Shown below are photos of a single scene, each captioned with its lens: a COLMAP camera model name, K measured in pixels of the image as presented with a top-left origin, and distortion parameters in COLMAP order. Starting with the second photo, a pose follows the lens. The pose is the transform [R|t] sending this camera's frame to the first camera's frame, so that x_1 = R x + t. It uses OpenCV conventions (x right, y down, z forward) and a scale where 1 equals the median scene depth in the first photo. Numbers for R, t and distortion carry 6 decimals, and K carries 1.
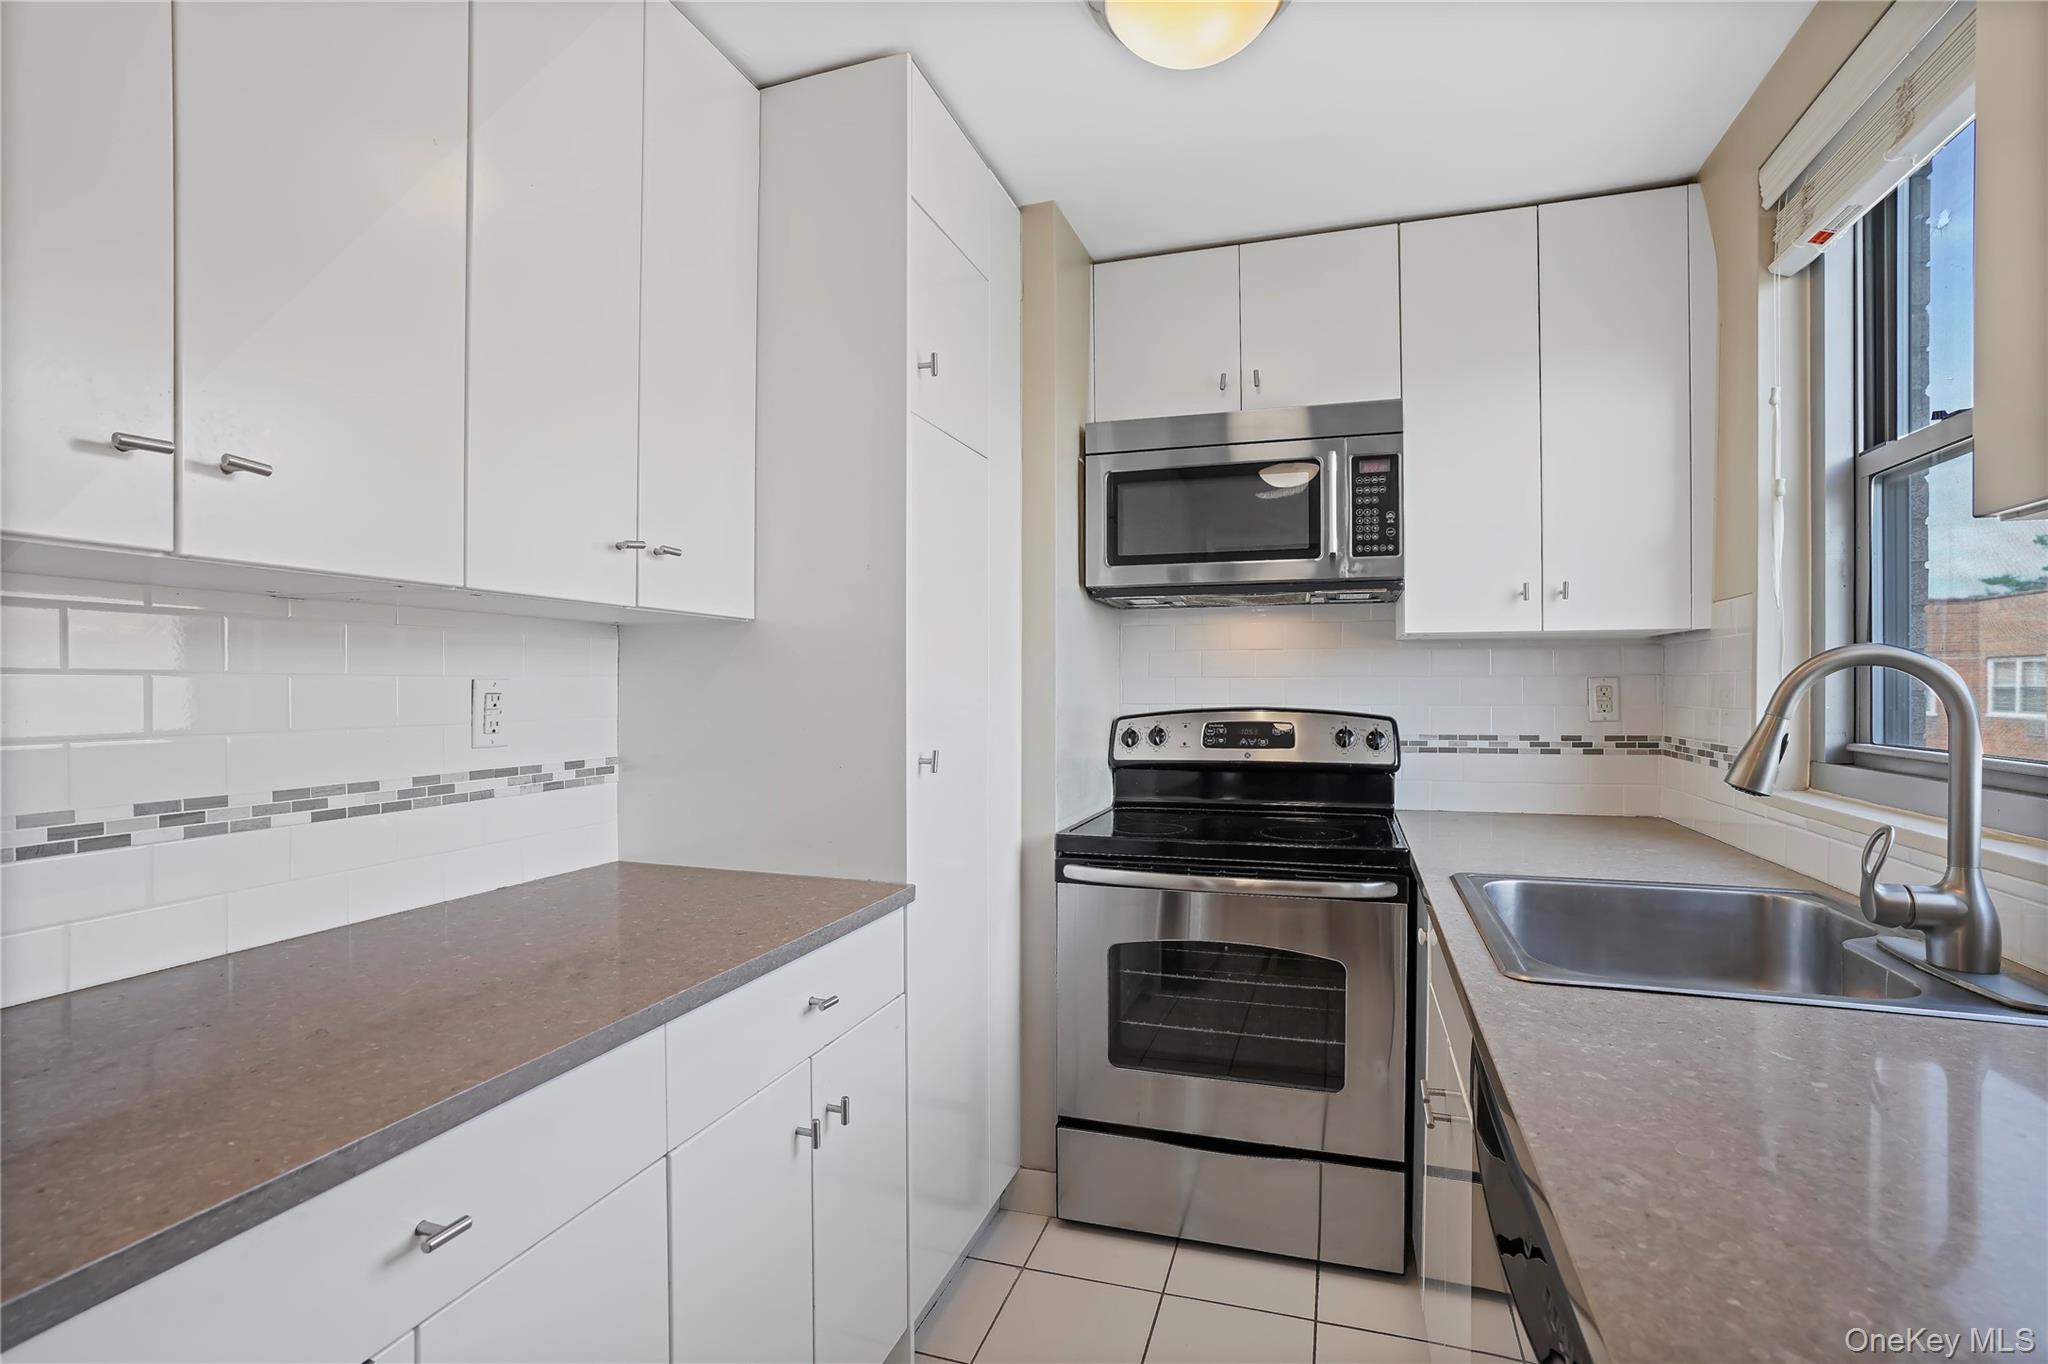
lens RADIAL K [[975.8, 0, 1033.7], [0, 975.8, 690.2], [0, 0, 1]] dist [-0.051349, 0.031660]
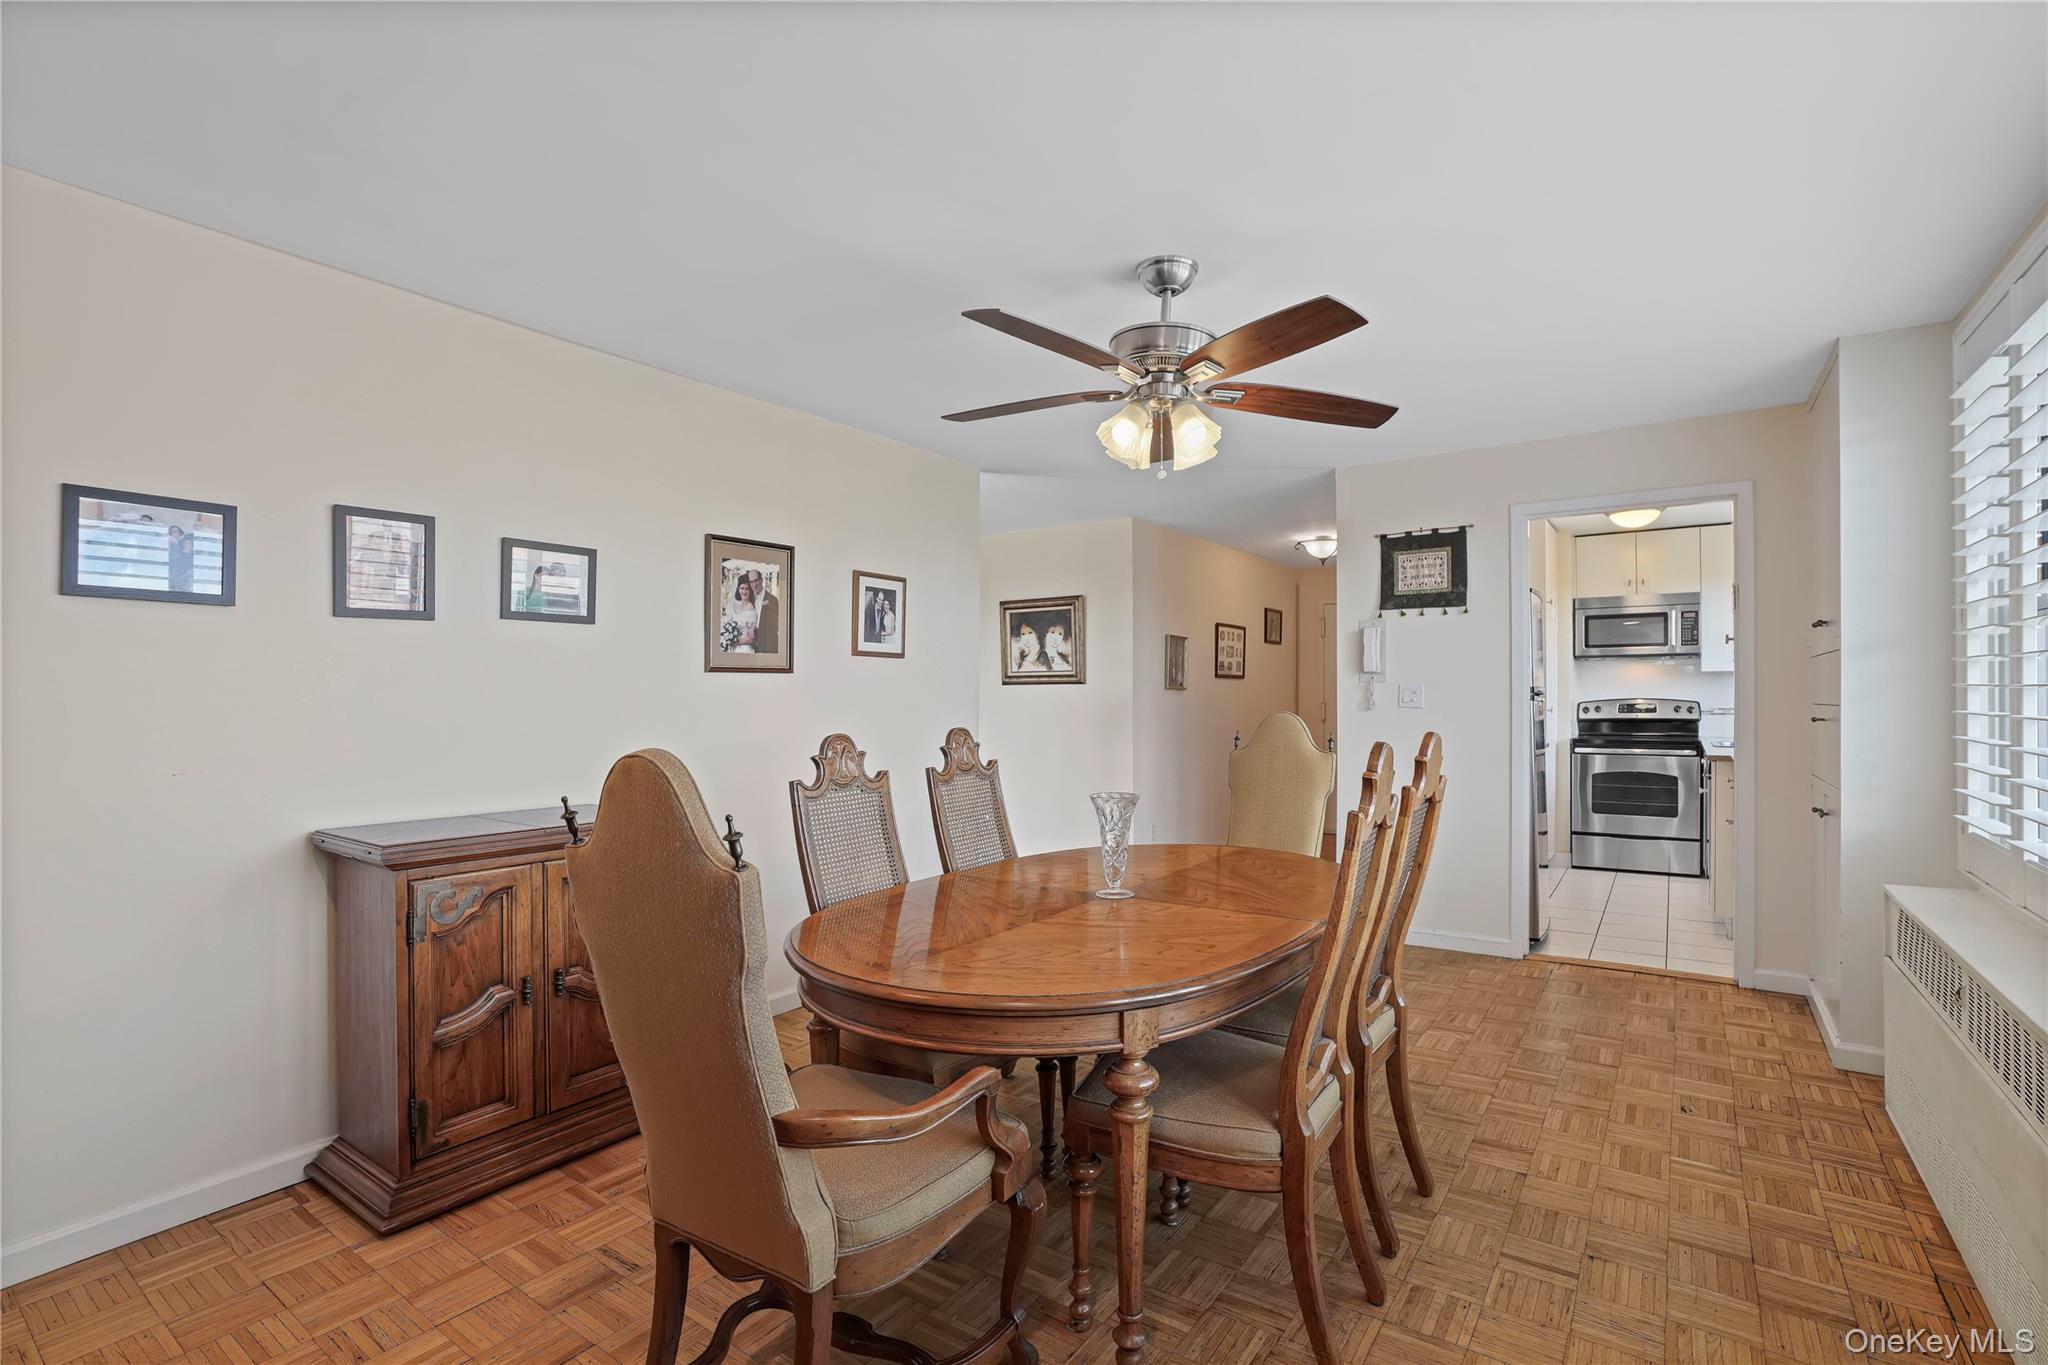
lens RADIAL K [[943.5, 0, 1025.9], [0, 943.5, 701.7], [0, 0, 1]] dist [-0.048672, 0.021340]
pose [[0.954280, -0.001520, -0.298909, -0.736257], [0.002462, 0.999993, 0.002774, 0.019280], [0.298903, -0.003383, 0.954278, -2.298017]]
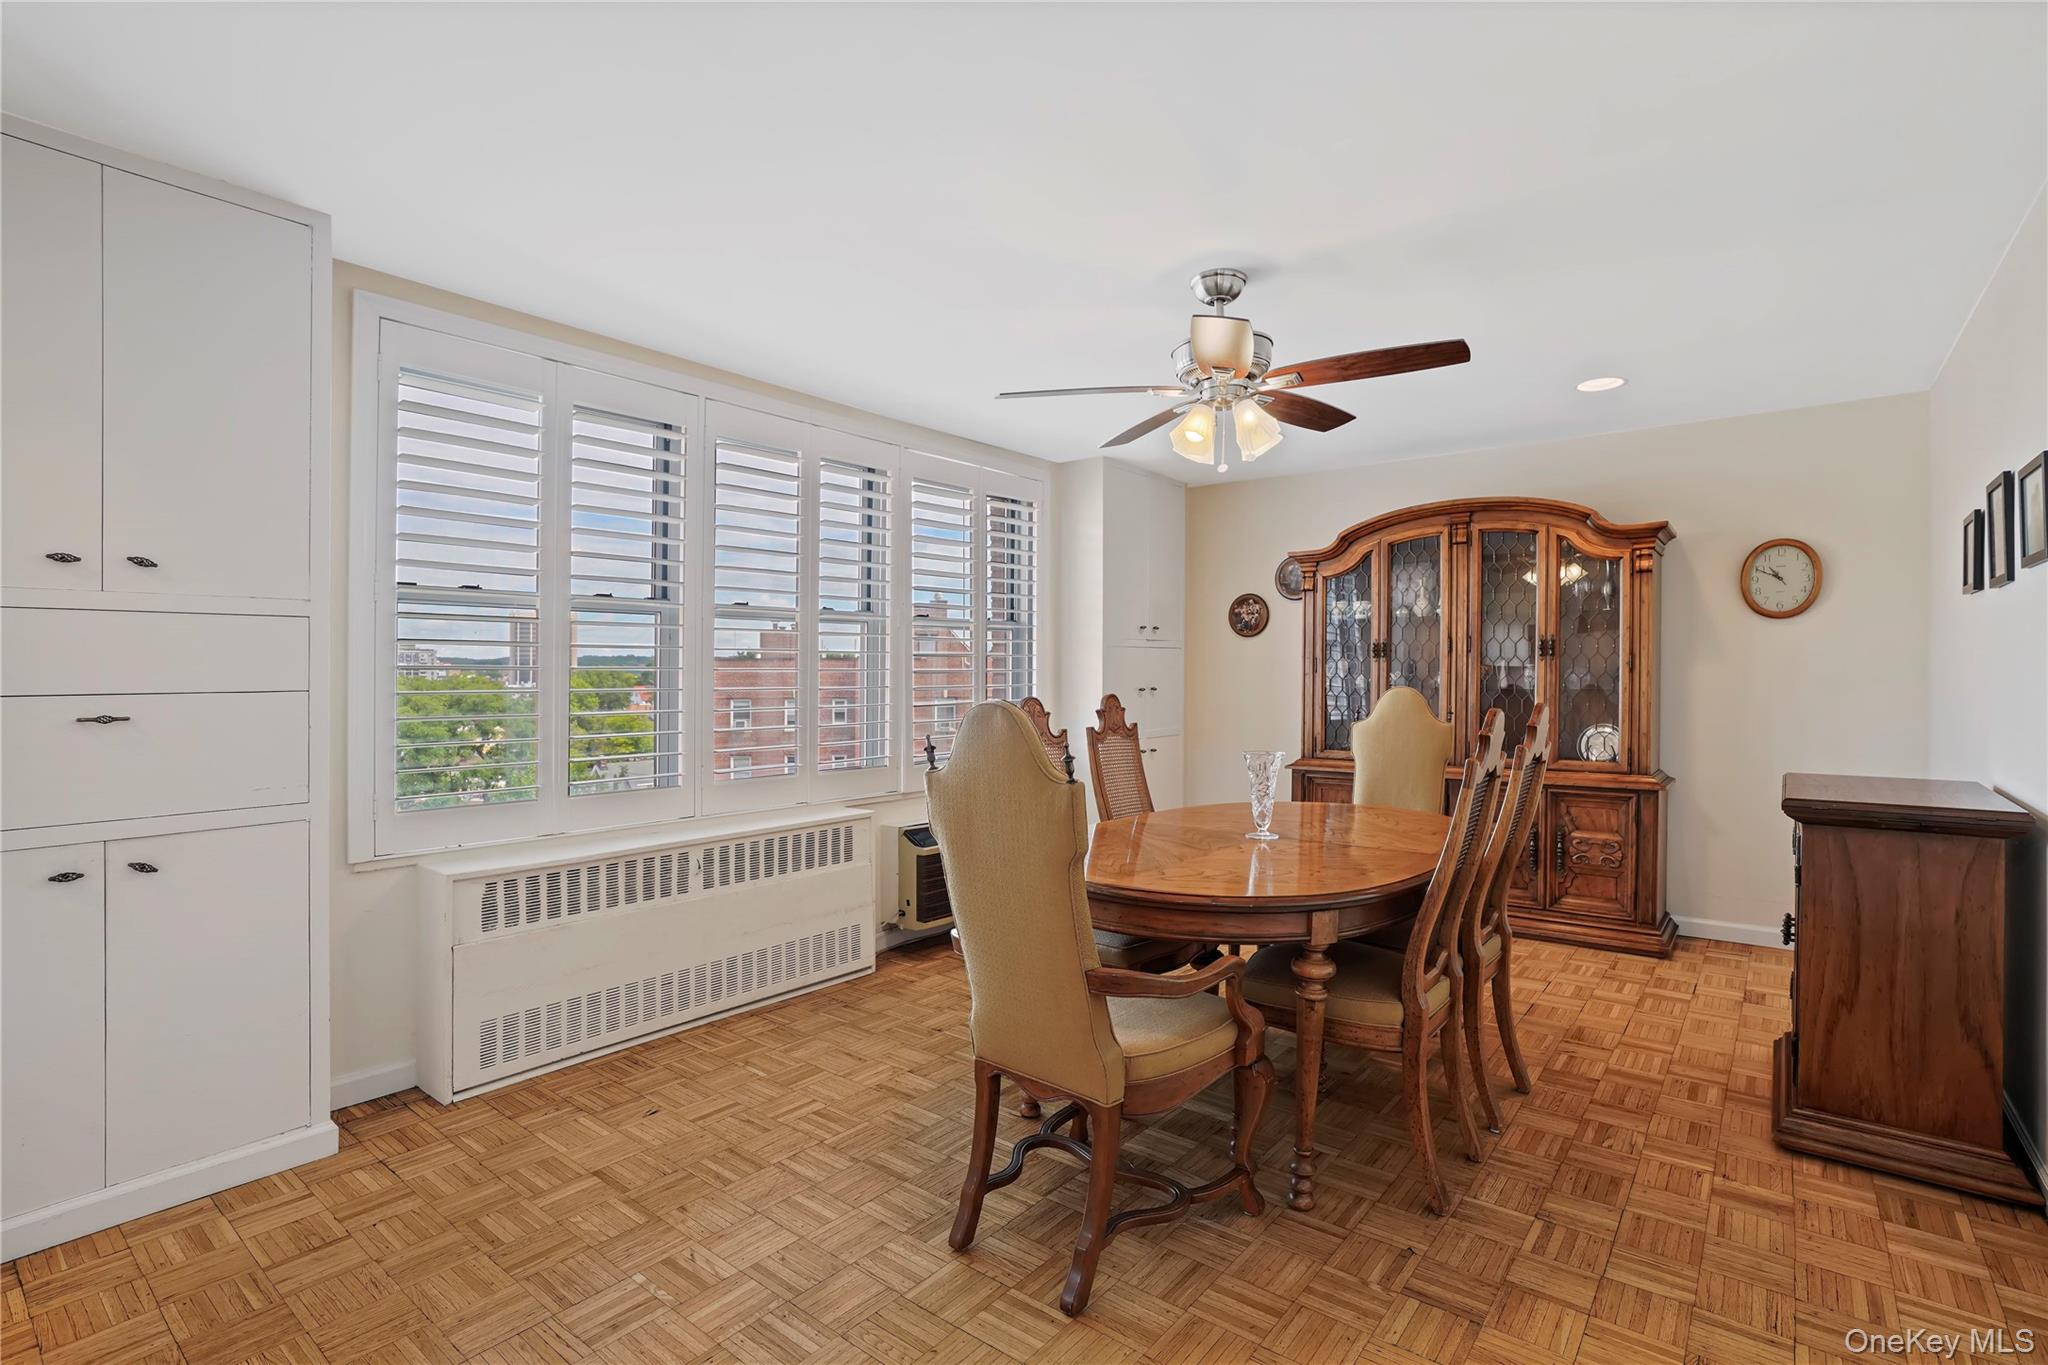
lens RADIAL K [[982.9, 0, 1003.2], [0, 982.9, 682.8], [0, 0, 1]] dist [-0.055232, 0.026359]
pose [[-0.930850, 0.001890, 0.365396, -1.109488], [0.007681, 0.999867, 0.014397, 0.013978], [-0.365320, 0.016208, -0.930741, 0.025599]]
